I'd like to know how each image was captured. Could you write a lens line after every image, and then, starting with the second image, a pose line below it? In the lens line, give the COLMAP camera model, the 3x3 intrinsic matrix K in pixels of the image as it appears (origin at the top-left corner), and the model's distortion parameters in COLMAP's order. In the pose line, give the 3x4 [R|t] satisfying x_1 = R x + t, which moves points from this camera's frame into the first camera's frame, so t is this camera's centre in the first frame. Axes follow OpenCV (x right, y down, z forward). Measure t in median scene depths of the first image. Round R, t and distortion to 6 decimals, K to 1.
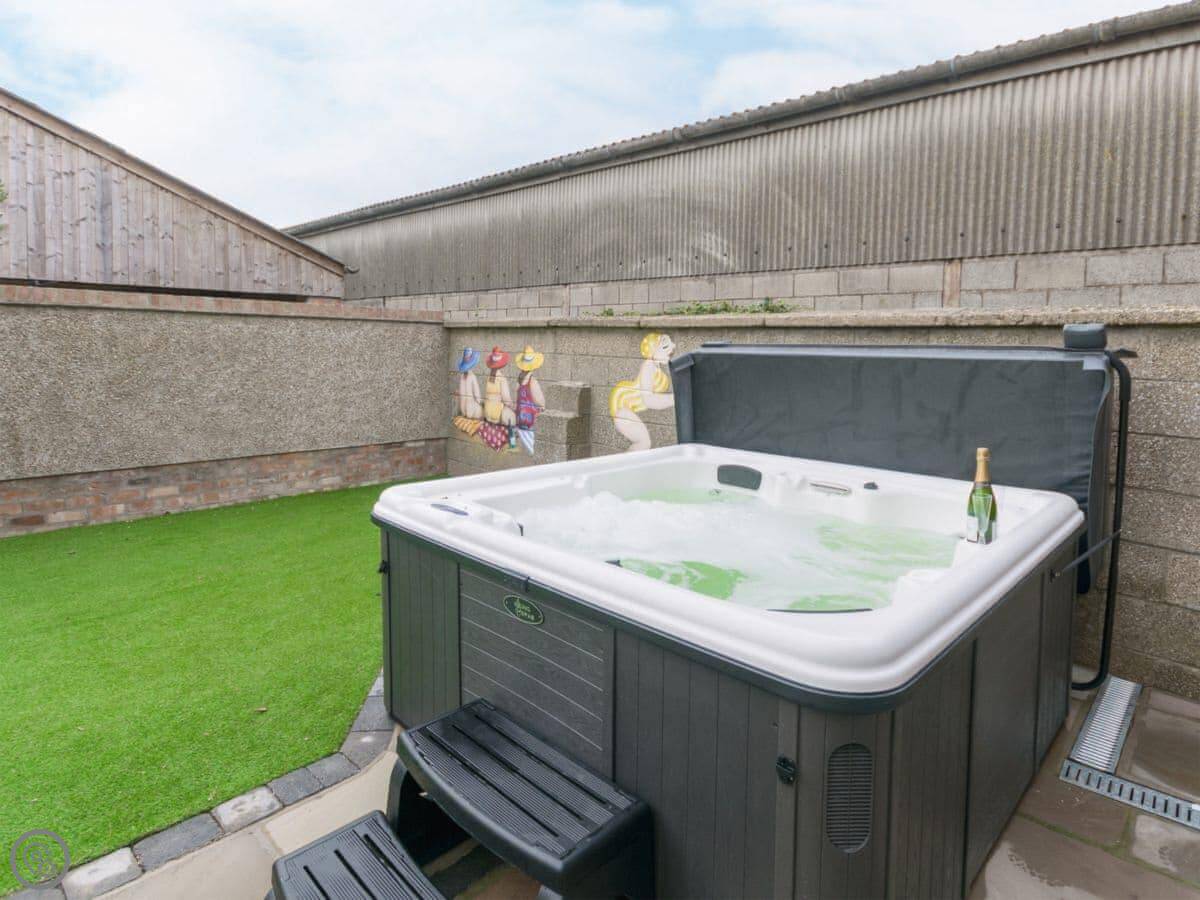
lens RADIAL K [[656.1, 0, 599.1], [0, 656.1, 466.2], [0, 0, 1]] dist [-0.007426, -0.001818]
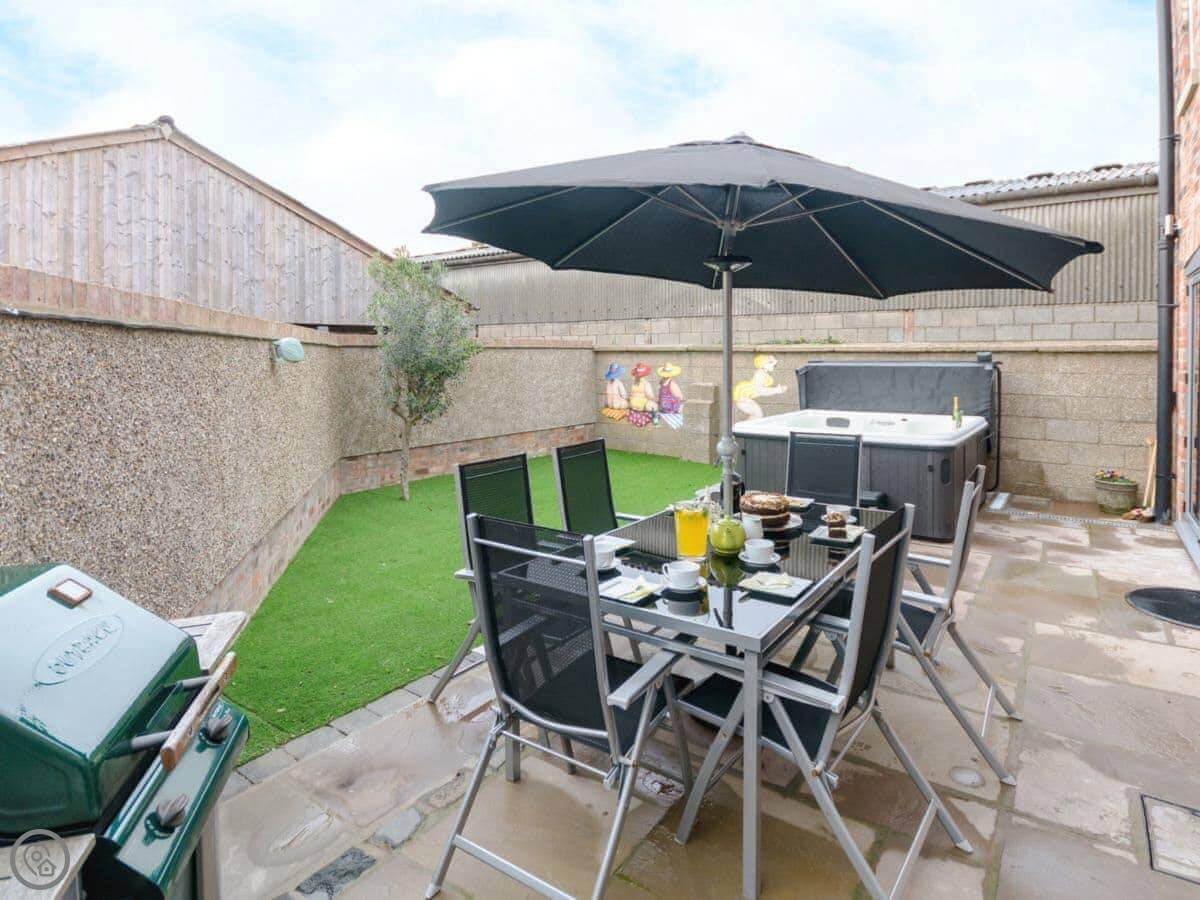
lens RADIAL K [[656.1, 0, 599.1], [0, 656.1, 466.2], [0, 0, 1]] dist [-0.007426, -0.001818]
pose [[0.990942, -0.045015, 0.126524, -0.531589], [0.046236, 0.998908, -0.006733, 0.086832], [-0.126083, 0.012522, 0.991941, -0.654825]]
